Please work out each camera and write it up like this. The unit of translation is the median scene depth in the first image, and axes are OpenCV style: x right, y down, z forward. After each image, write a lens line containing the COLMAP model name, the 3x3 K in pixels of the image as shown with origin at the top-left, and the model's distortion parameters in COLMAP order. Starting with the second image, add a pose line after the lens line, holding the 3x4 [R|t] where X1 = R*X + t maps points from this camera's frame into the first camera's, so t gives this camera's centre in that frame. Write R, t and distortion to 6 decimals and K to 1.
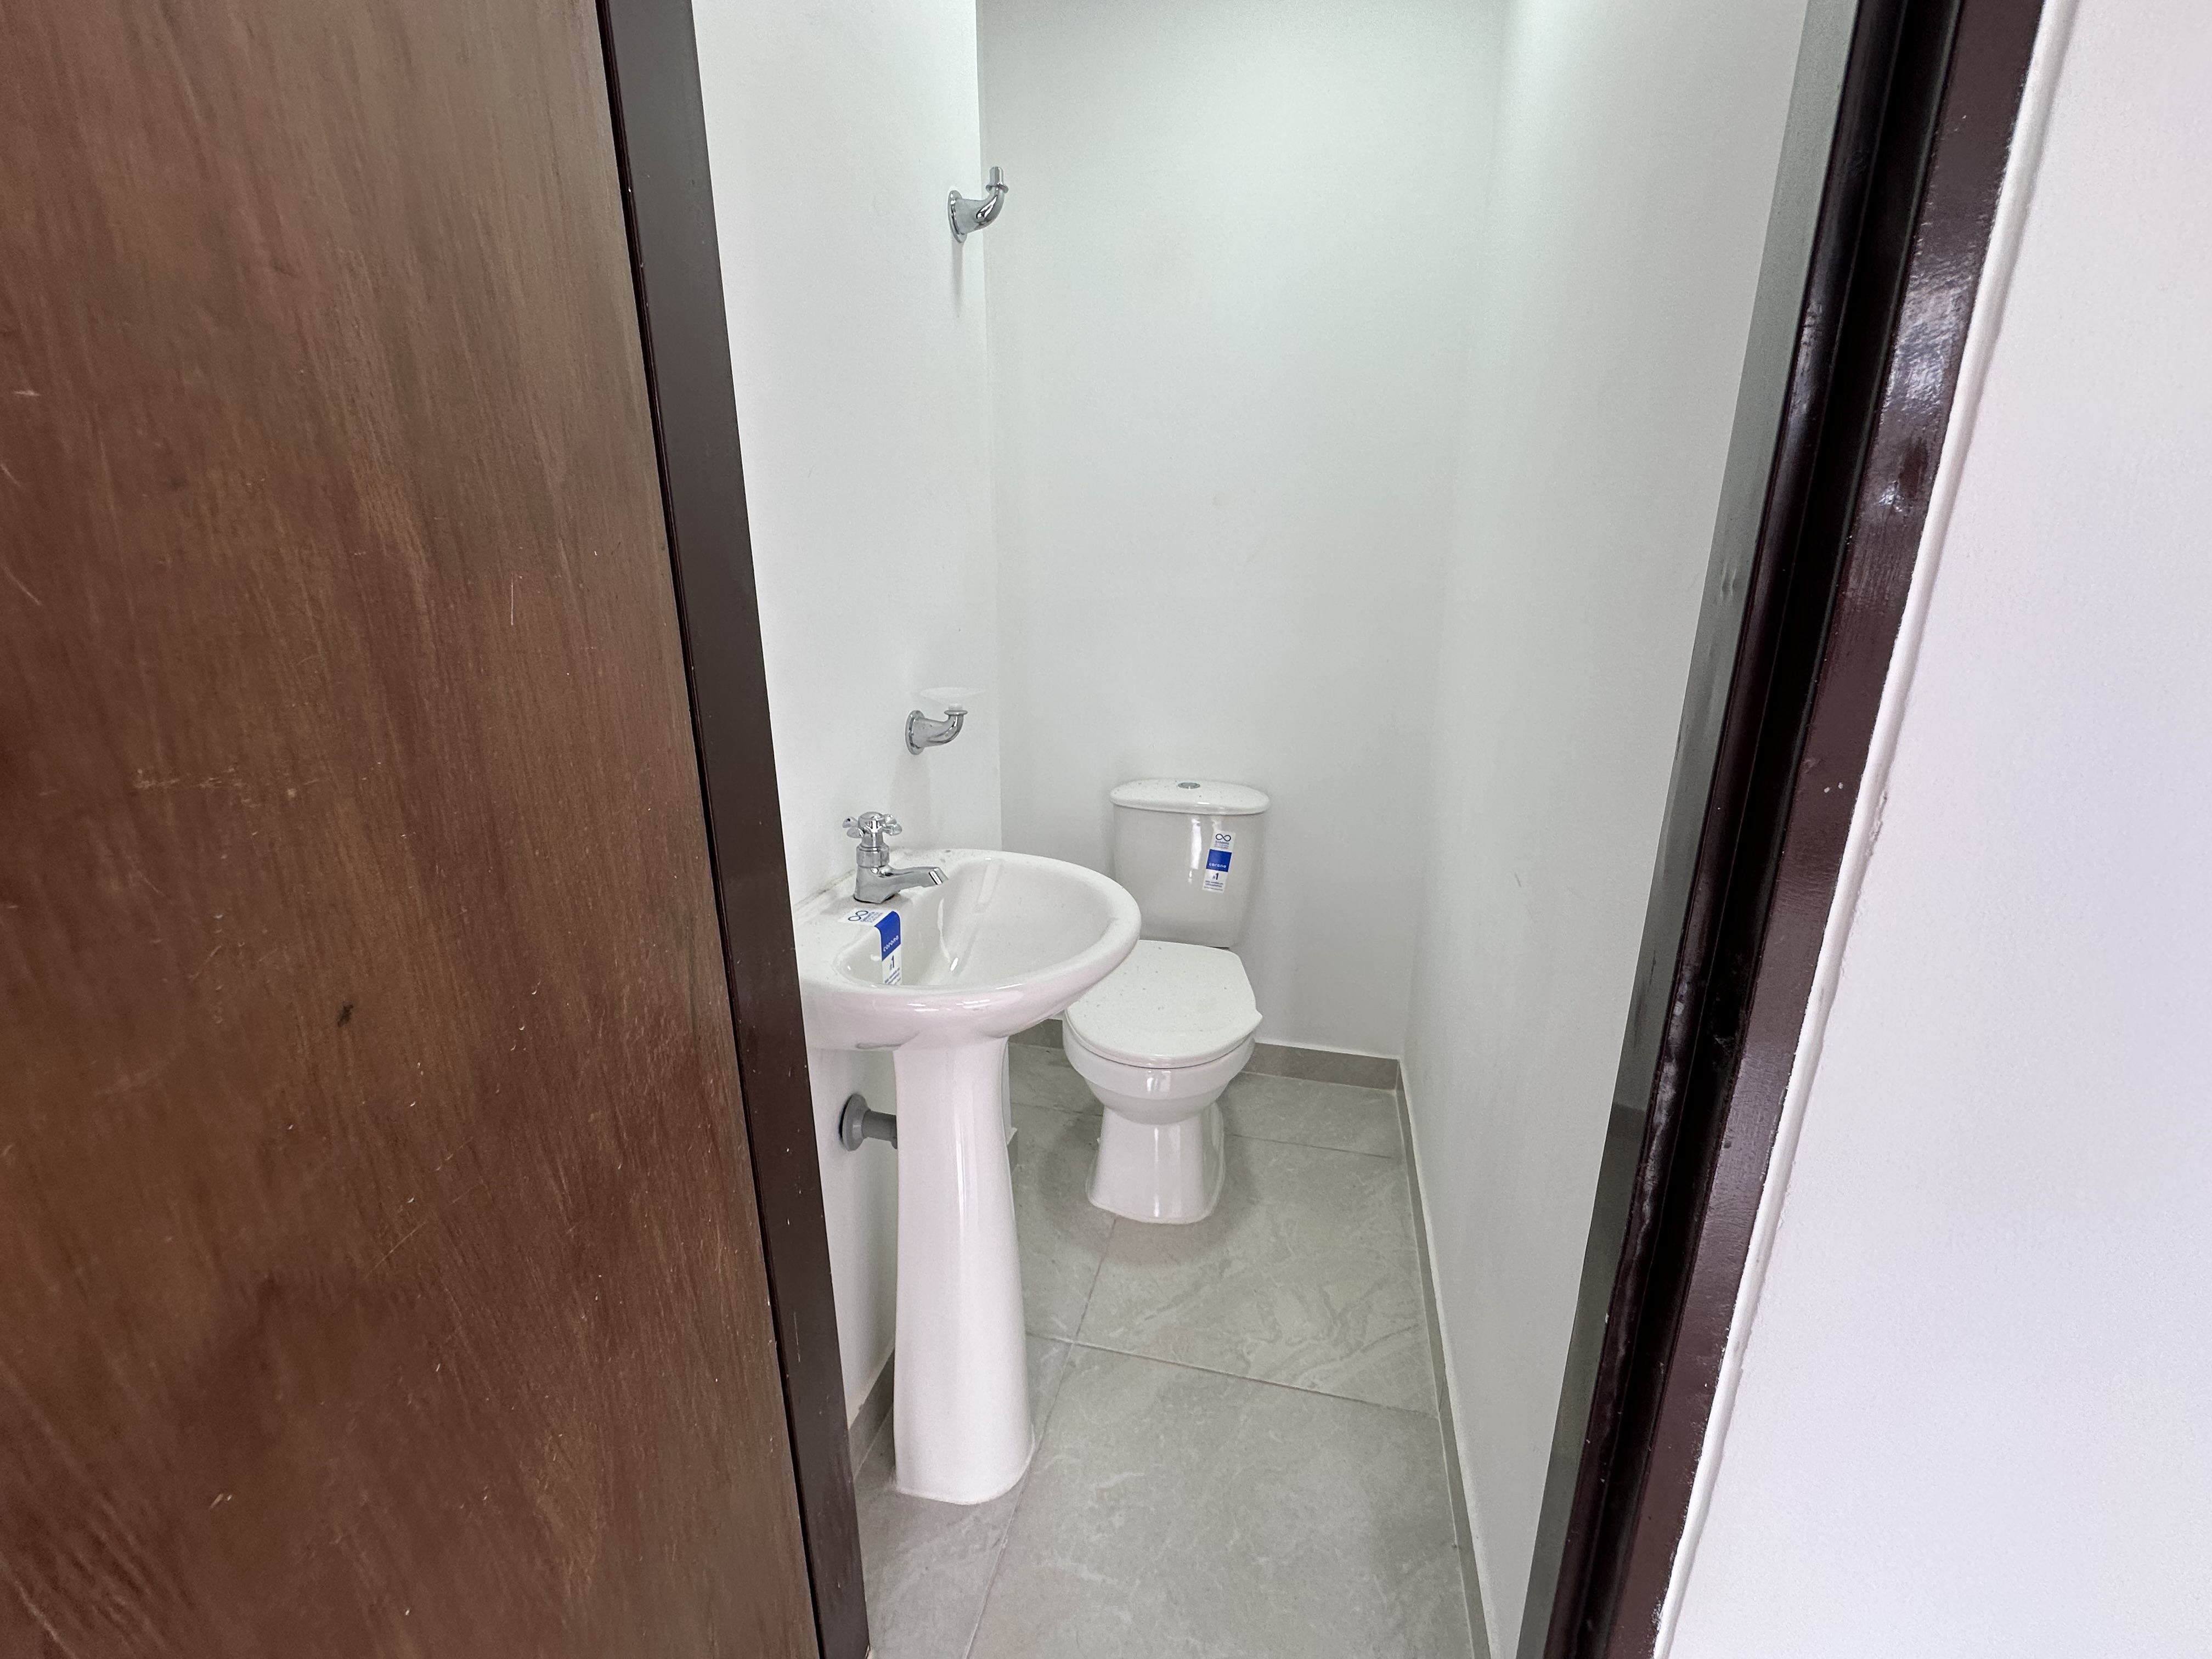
lens RADIAL K [[882.9, 0, 1106.0], [0, 882.9, 829.5], [0, 0, 1]] dist [-0.005473, 0.000213]
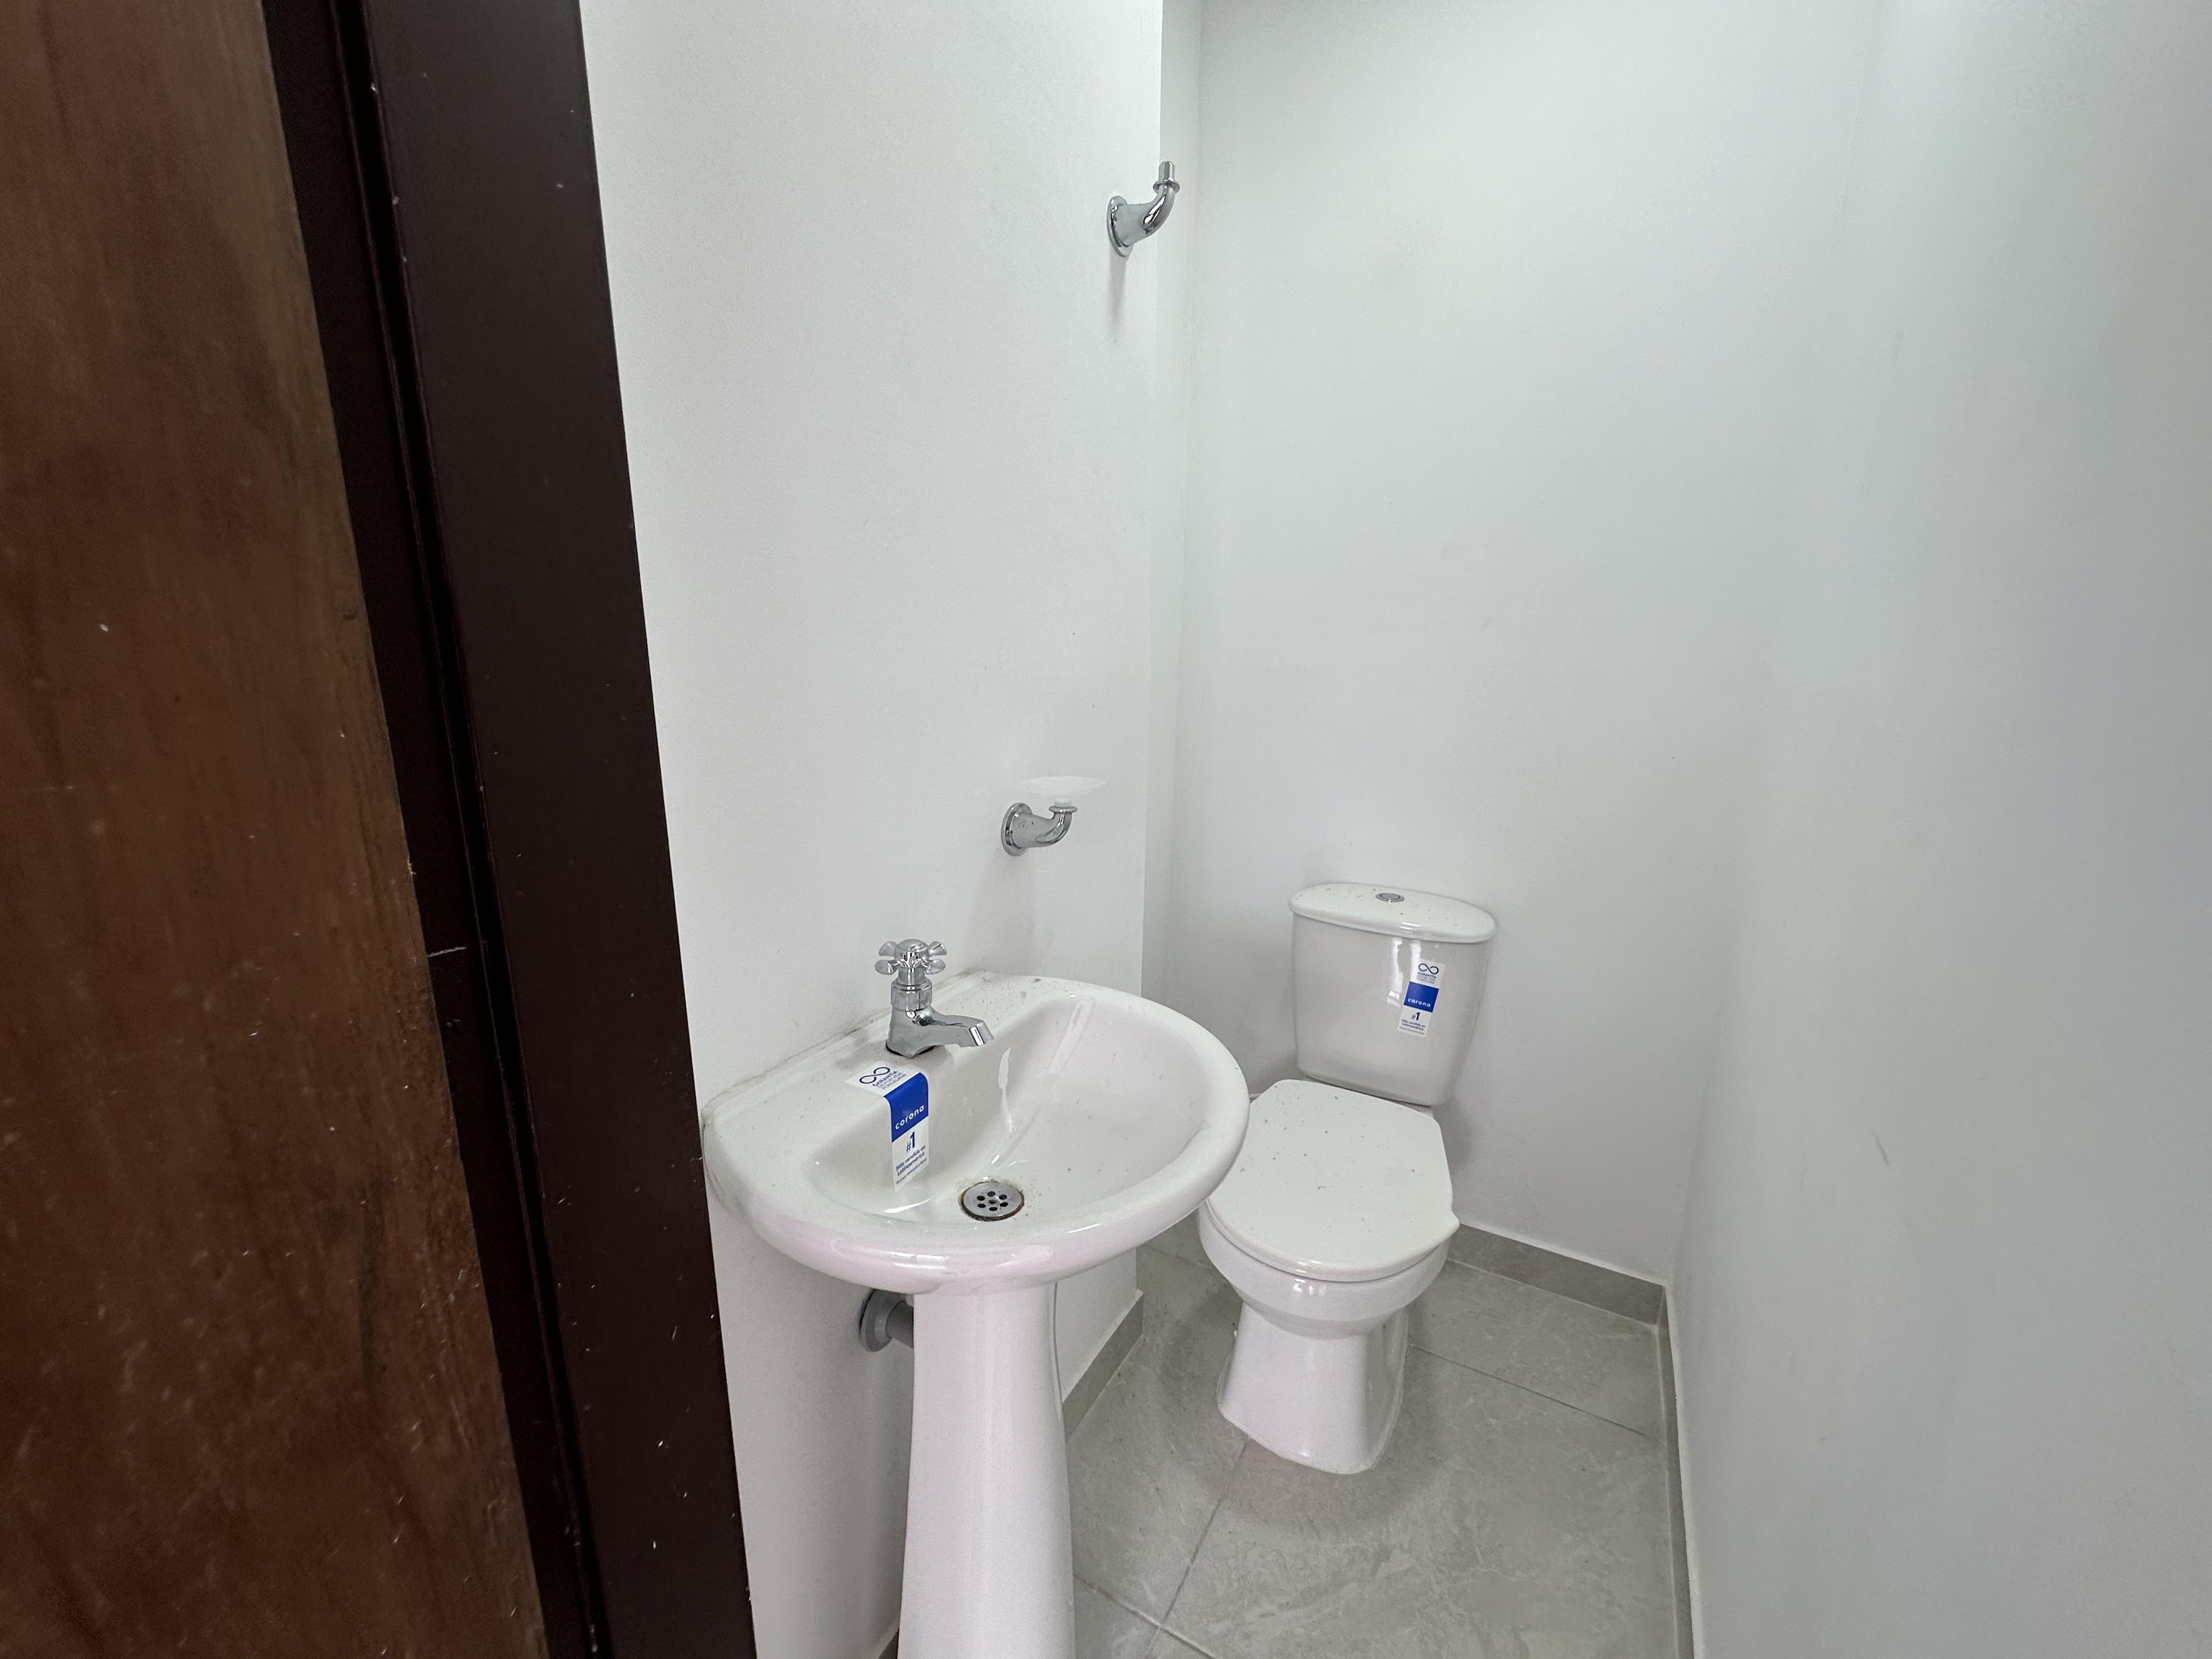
lens RADIAL K [[882.9, 0, 1106.0], [0, 882.9, 829.5], [0, 0, 1]] dist [-0.005473, 0.000213]
pose [[0.961439, 0.067736, -0.266545, 0.071591], [-0.084282, 0.995130, -0.051120, -0.063356], [0.261785, 0.071613, 0.962466, 0.191031]]
